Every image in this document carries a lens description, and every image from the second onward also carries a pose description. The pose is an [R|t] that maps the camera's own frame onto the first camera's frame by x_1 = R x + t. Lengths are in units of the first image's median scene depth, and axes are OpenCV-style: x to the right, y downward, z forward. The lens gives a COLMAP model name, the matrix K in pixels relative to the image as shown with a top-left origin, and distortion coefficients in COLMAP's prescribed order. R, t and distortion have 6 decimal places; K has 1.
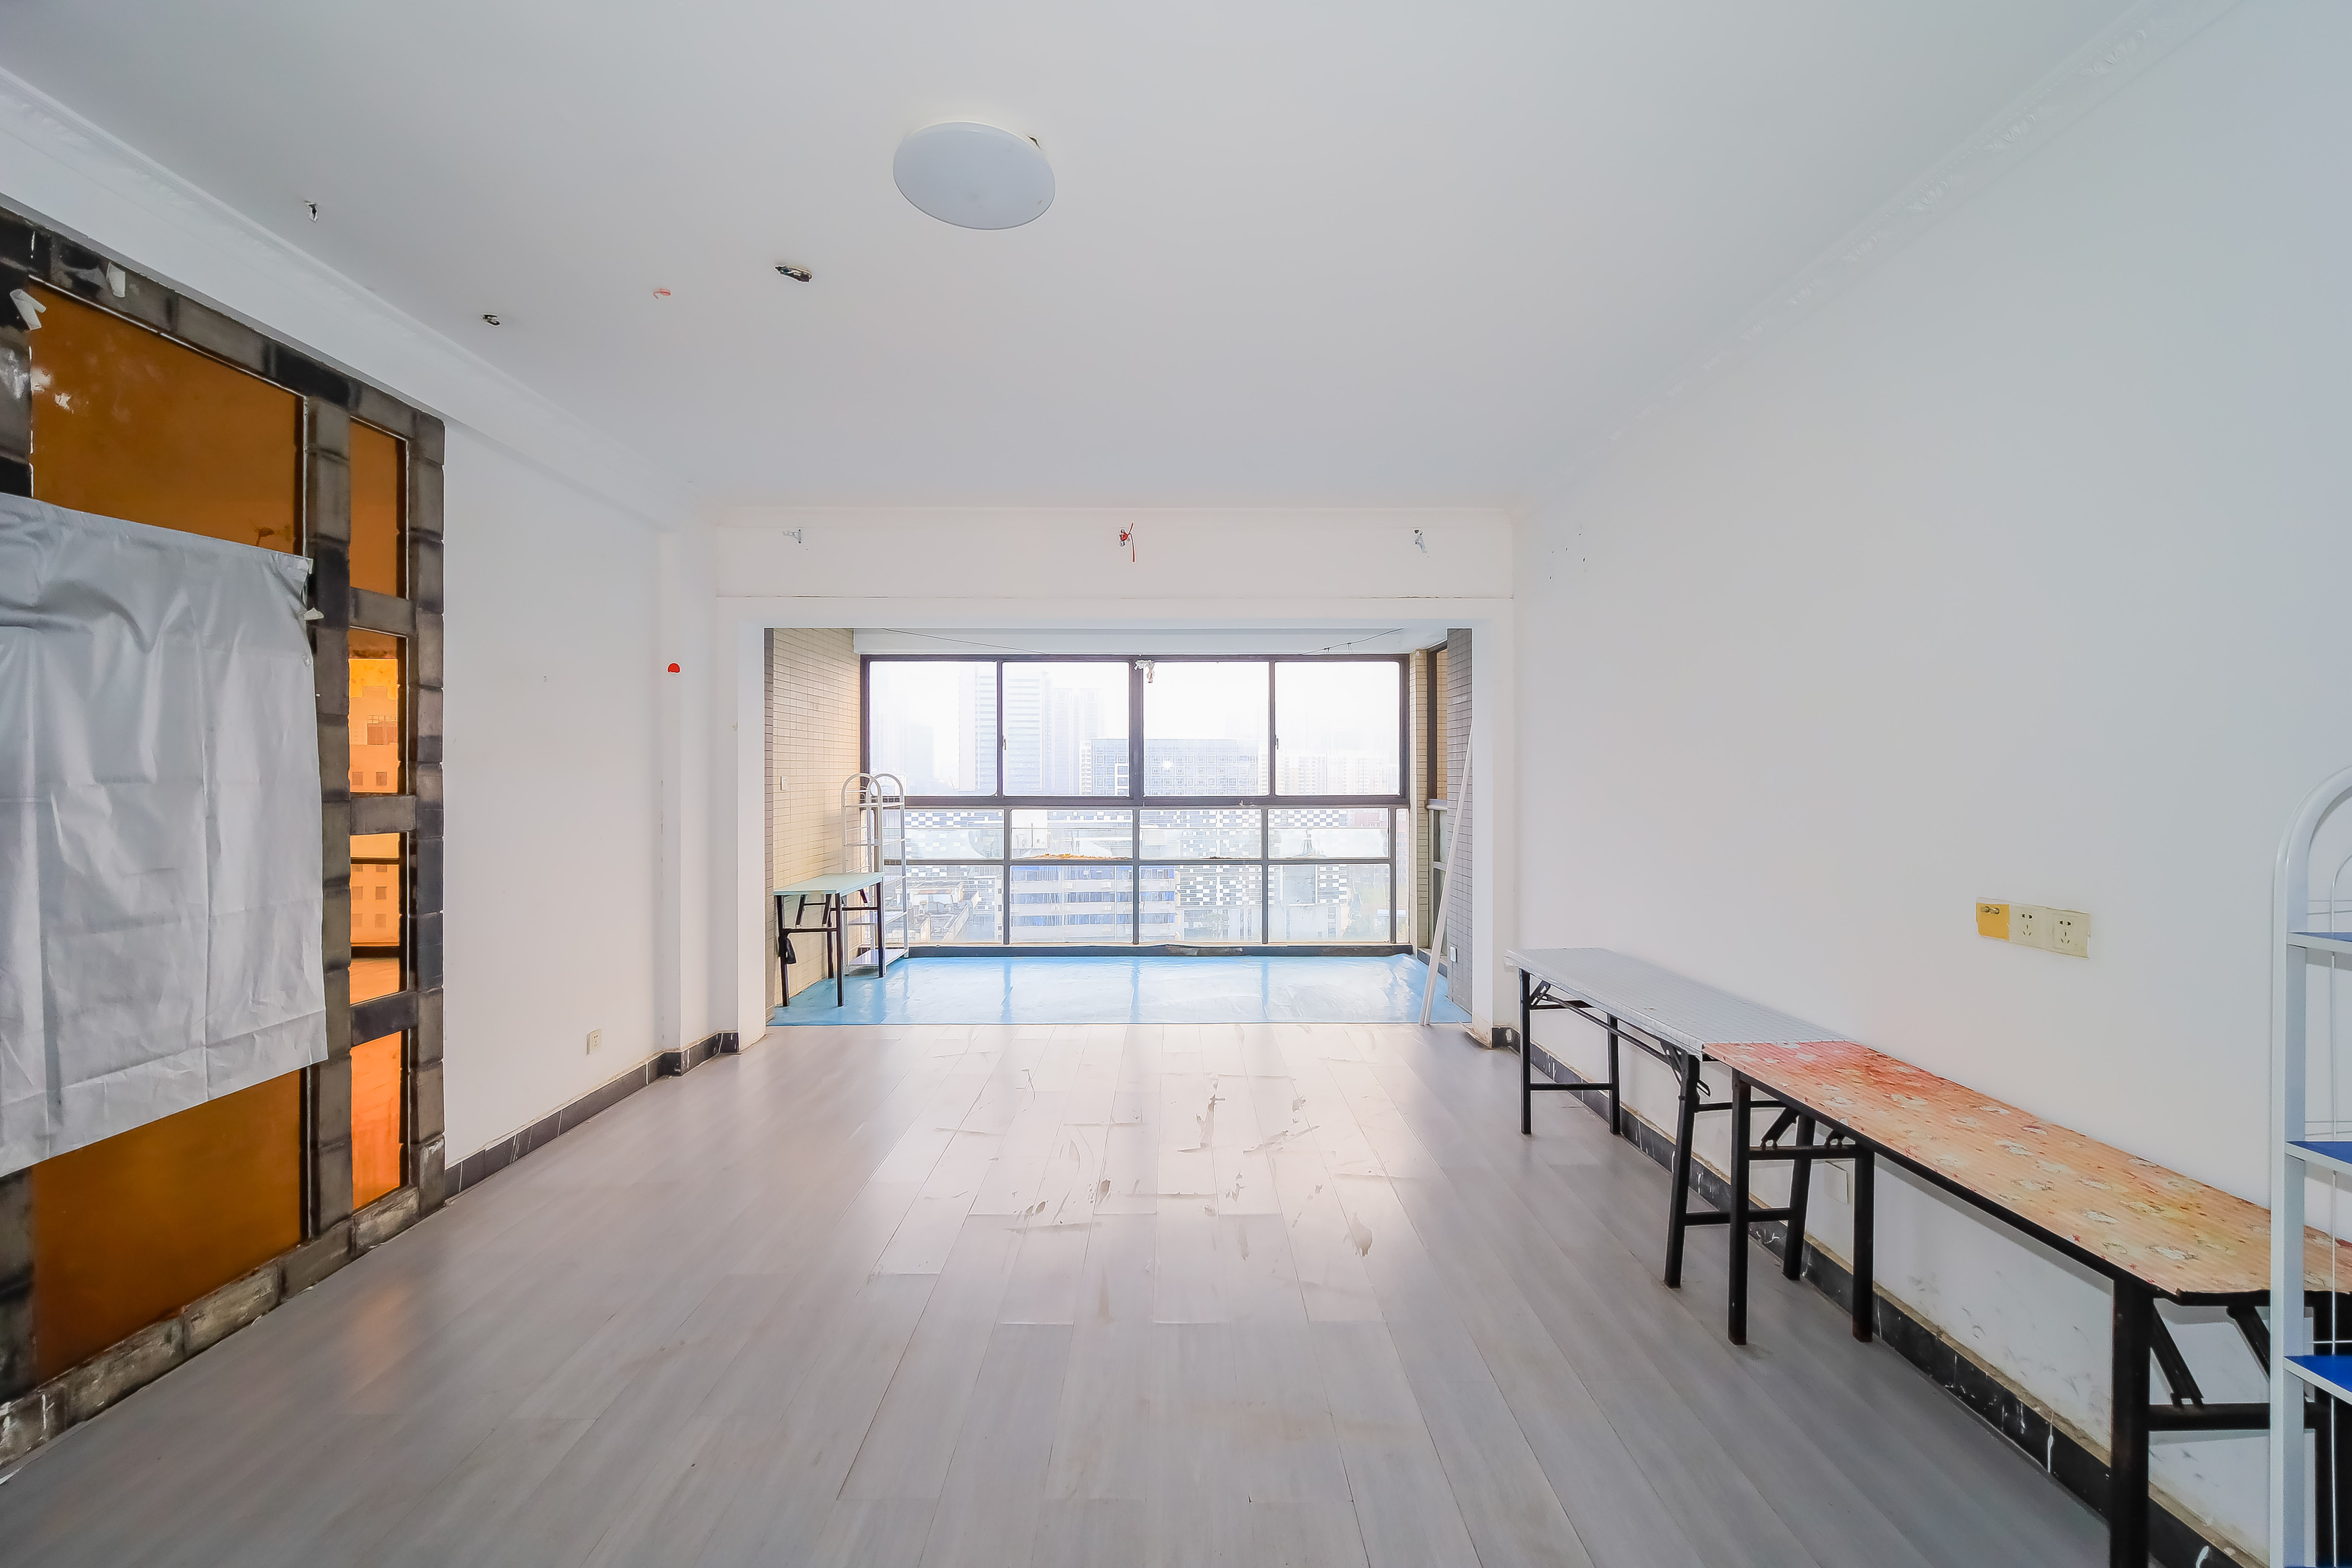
lens RADIAL K [[953.8, 0, 1181.2], [0, 953.8, 781.0], [0, 0, 1]] dist [-0.006598, 0.000412]
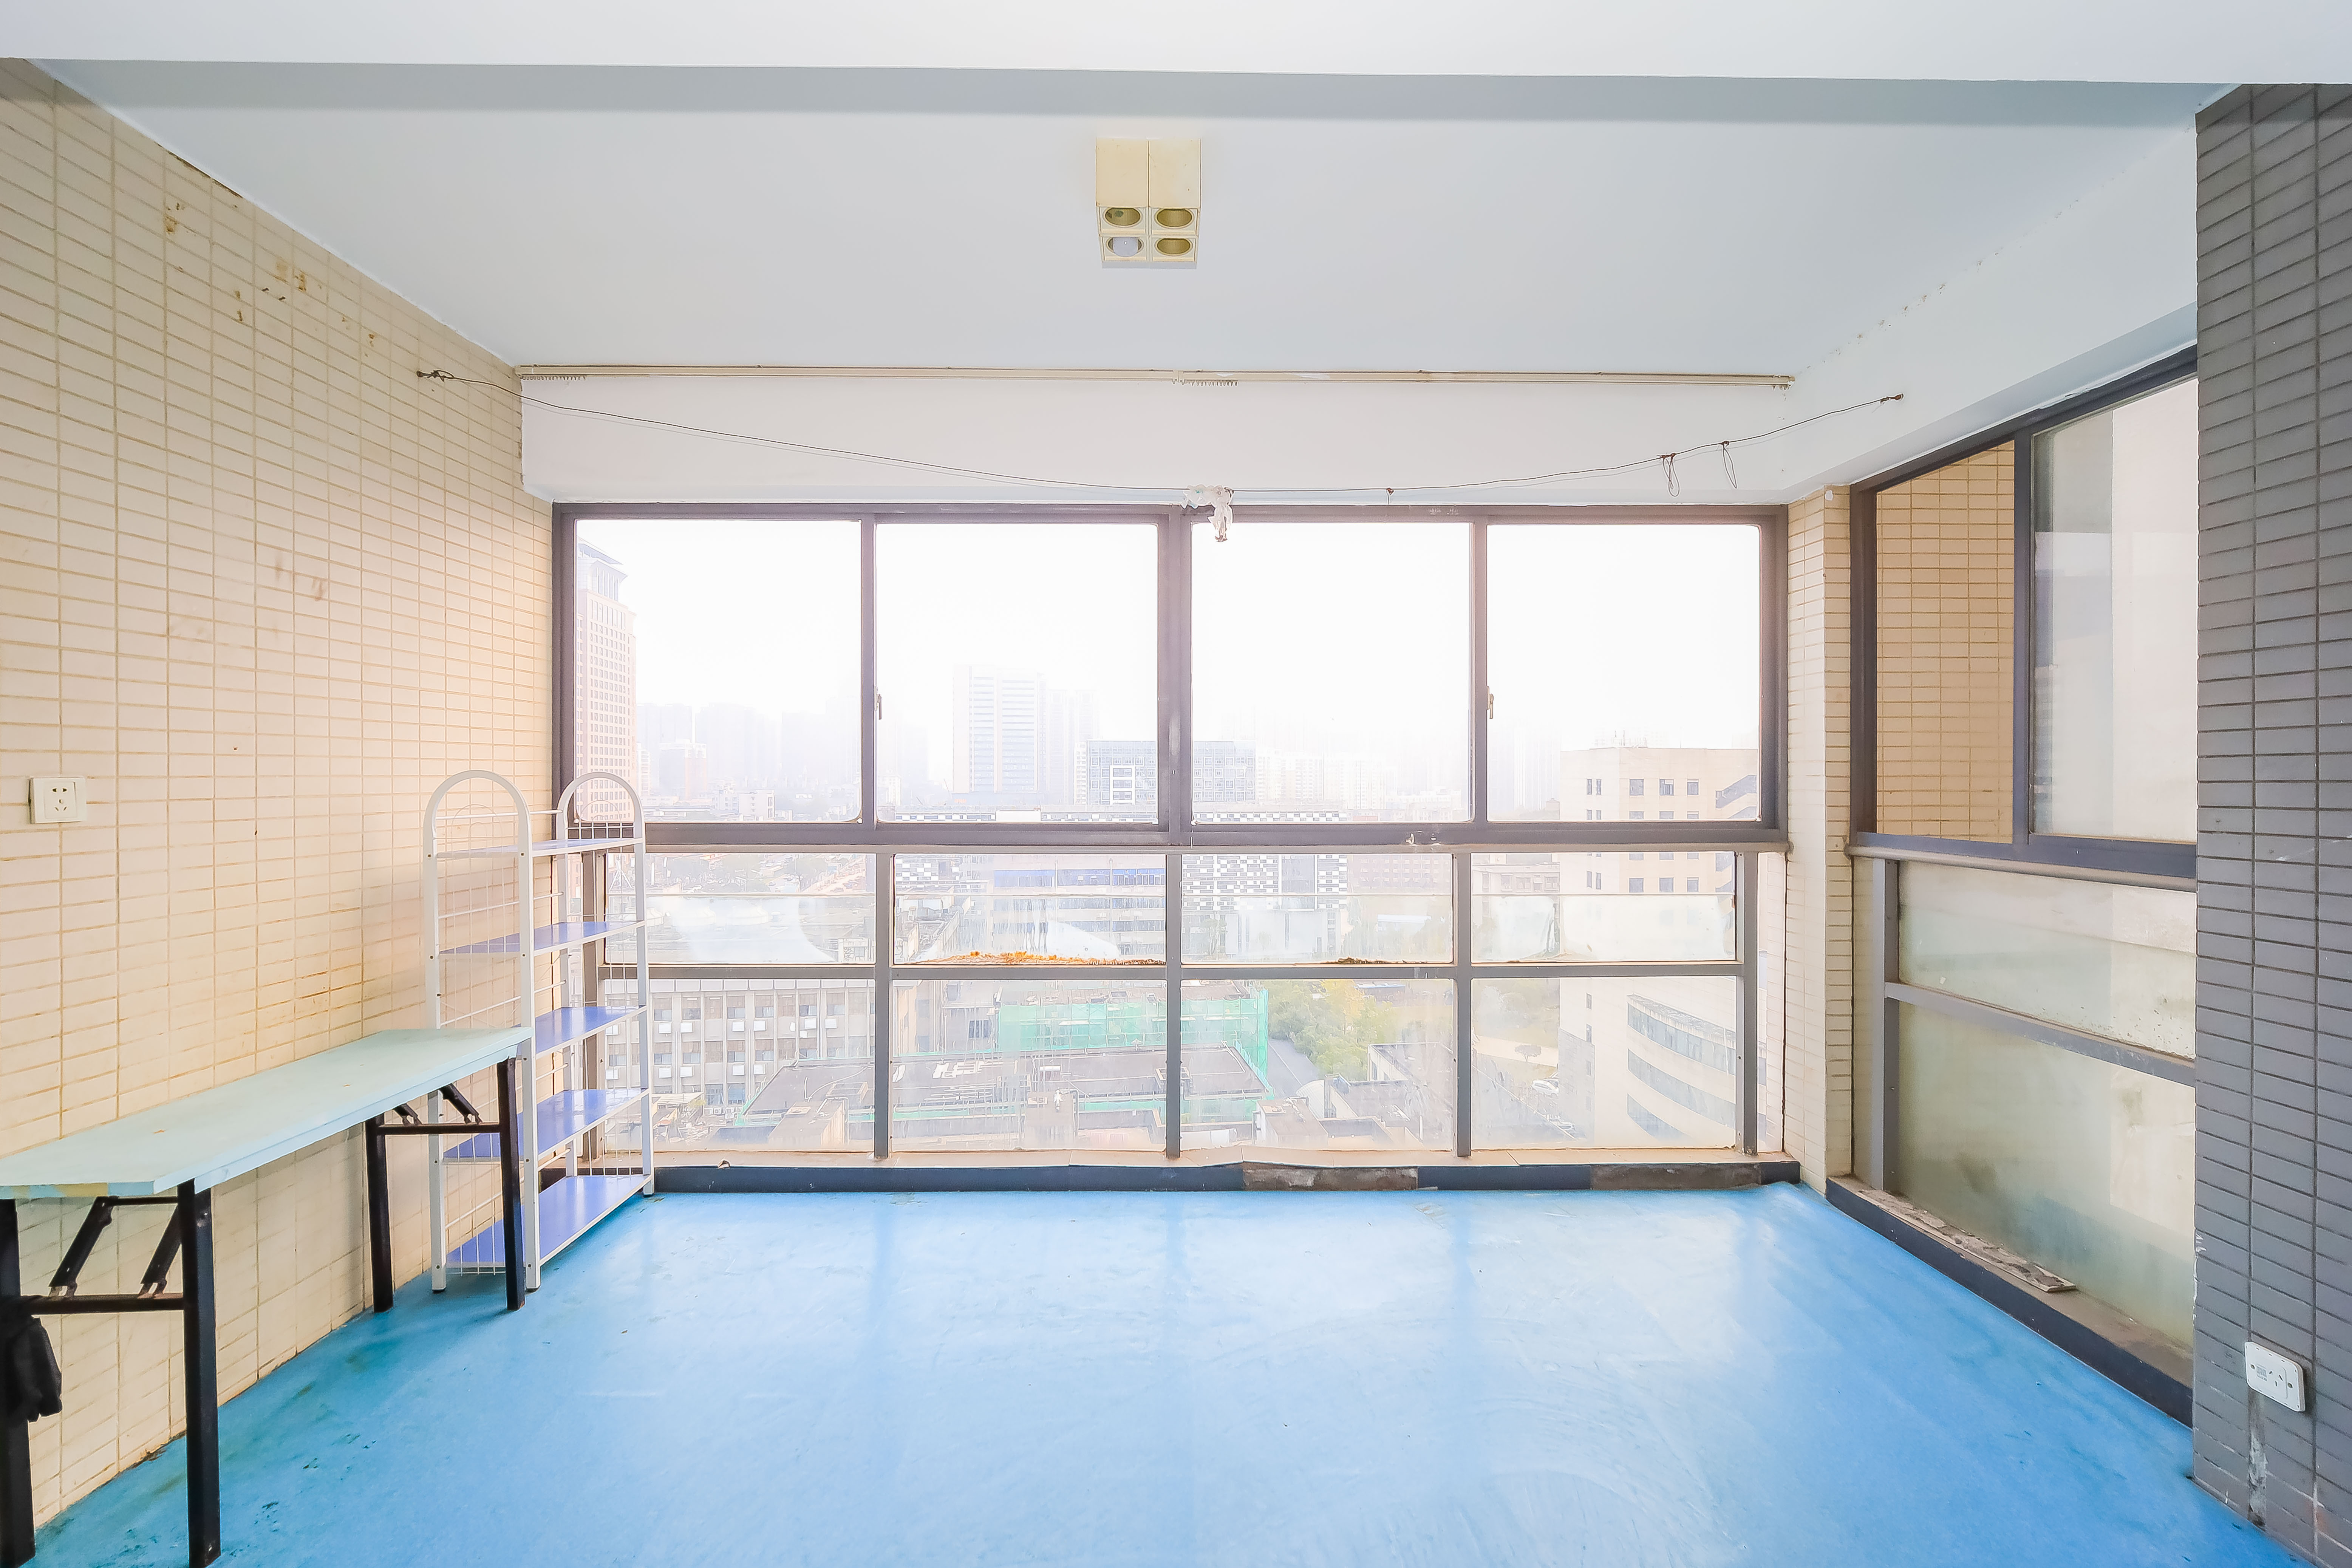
lens RADIAL K [[938.9, 0, 1166.4], [0, 938.9, 780.0], [0, 0, 1]] dist [-0.000623, -0.000033]
pose [[0.999955, 0.002202, -0.009217, -0.091064], [-0.002232, 0.999992, -0.003258, -0.005621], [0.009210, 0.003278, 0.999952, 1.096784]]
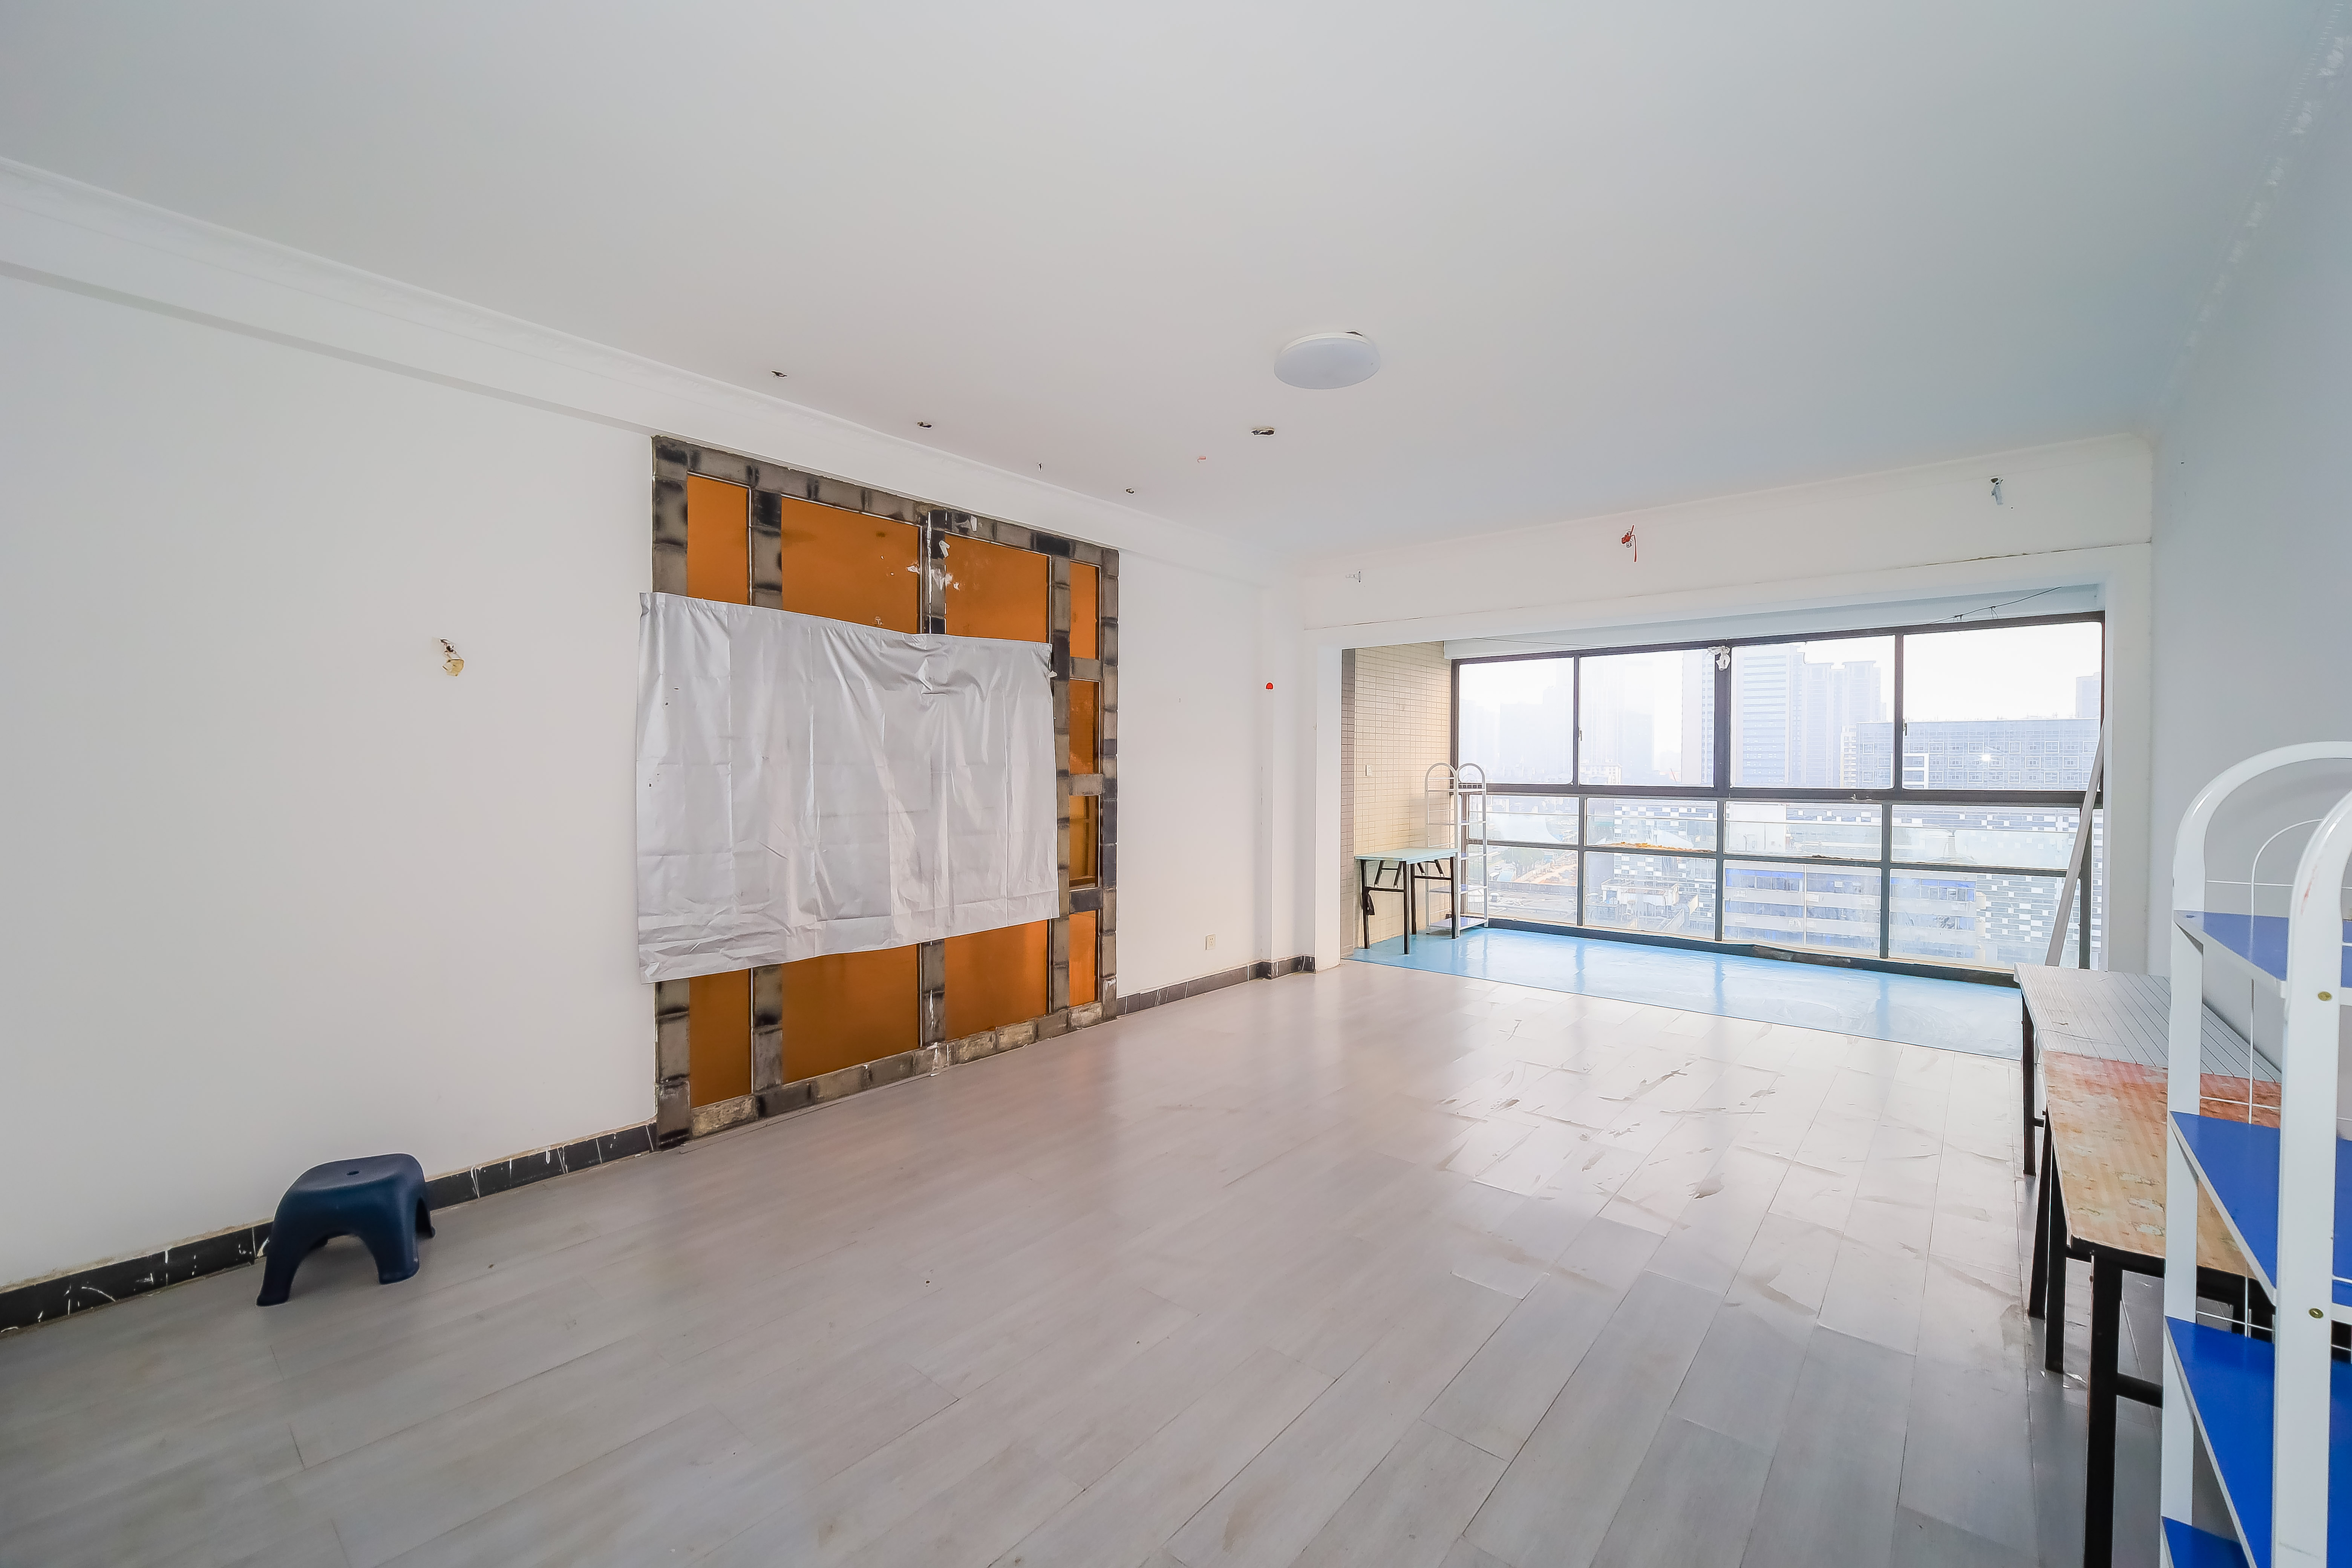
lens RADIAL K [[953.8, 0, 1181.2], [0, 953.8, 781.0], [0, 0, 1]] dist [-0.006598, 0.000412]
pose [[0.756725, 0.013832, -0.653587, 0.328186], [-0.007770, 0.999896, 0.012165, 0.004676], [0.653687, -0.004127, 0.756754, -0.160401]]
